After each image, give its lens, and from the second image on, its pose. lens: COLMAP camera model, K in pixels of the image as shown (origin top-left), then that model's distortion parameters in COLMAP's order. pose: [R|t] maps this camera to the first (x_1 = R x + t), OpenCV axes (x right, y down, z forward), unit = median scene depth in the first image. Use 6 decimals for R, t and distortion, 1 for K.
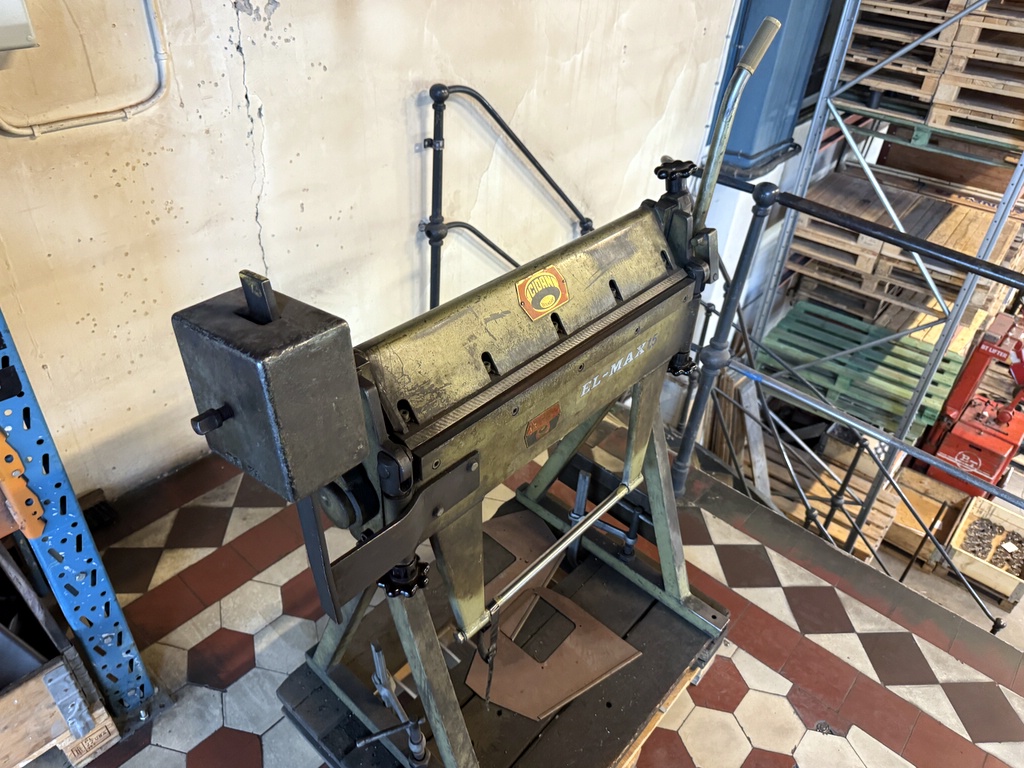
lens RADIAL K [[734.7, 0, 515.8], [0, 734.7, 377.8], [0, 0, 1]] dist [0.006985, -0.023392]
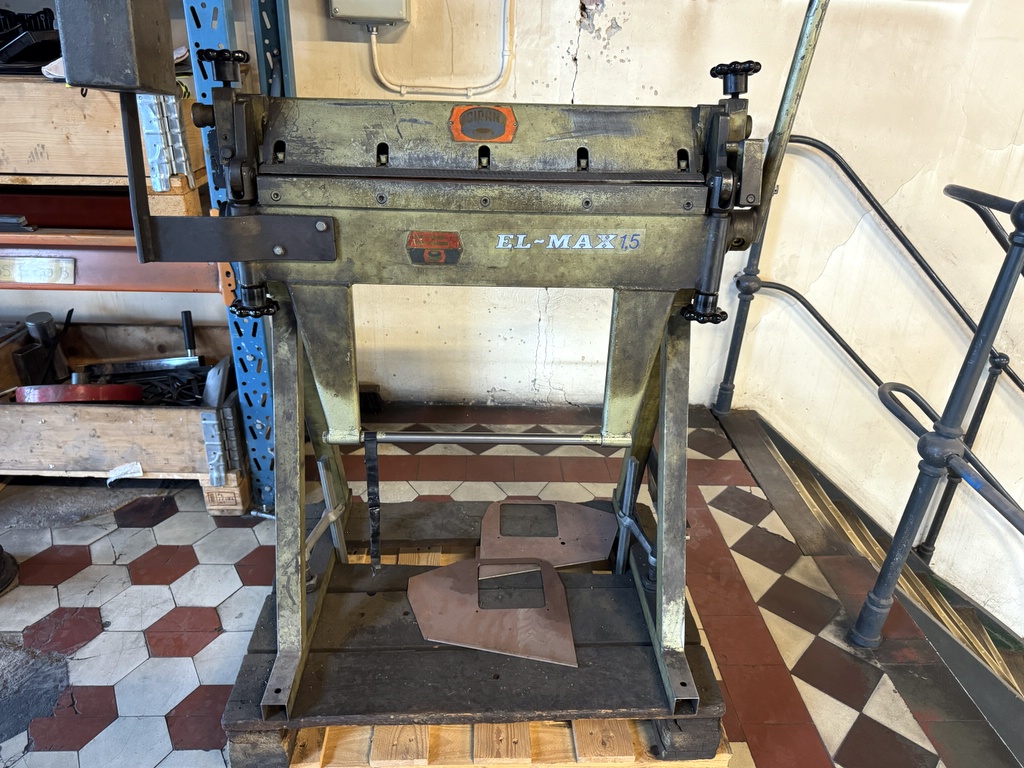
lens RADIAL K [[734.7, 0, 518.3], [0, 734.7, 388.6], [0, 0, 1]] dist [0.006985, -0.023392]
pose [[0.694695, 0.272761, -0.665583, 0.505817], [-0.417151, 0.906590, -0.063870, 0.153963], [0.585990, 0.322019, 0.743586, 0.227600]]
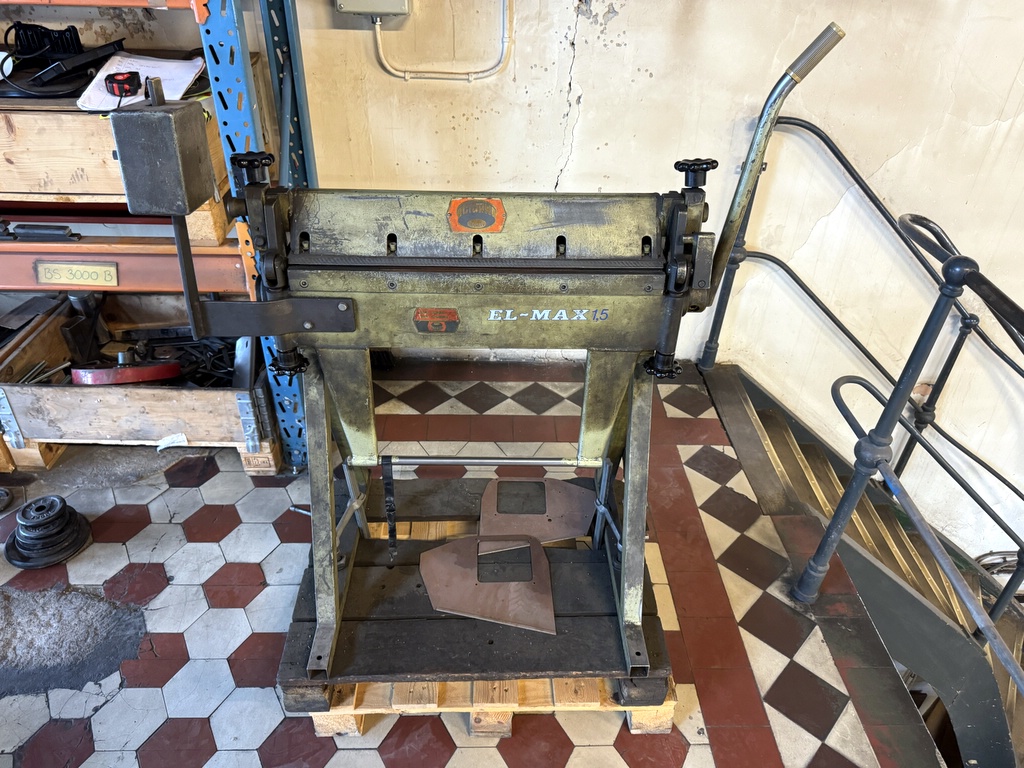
lens RADIAL K [[734.7, 0, 516.3], [0, 734.7, 387.3], [0, 0, 1]] dist [0.006985, -0.023392]
pose [[0.682151, 0.380980, -0.624119, 0.553531], [-0.421443, 0.902358, 0.090195, 0.000788], [0.597542, 0.201504, 0.776106, 0.099192]]
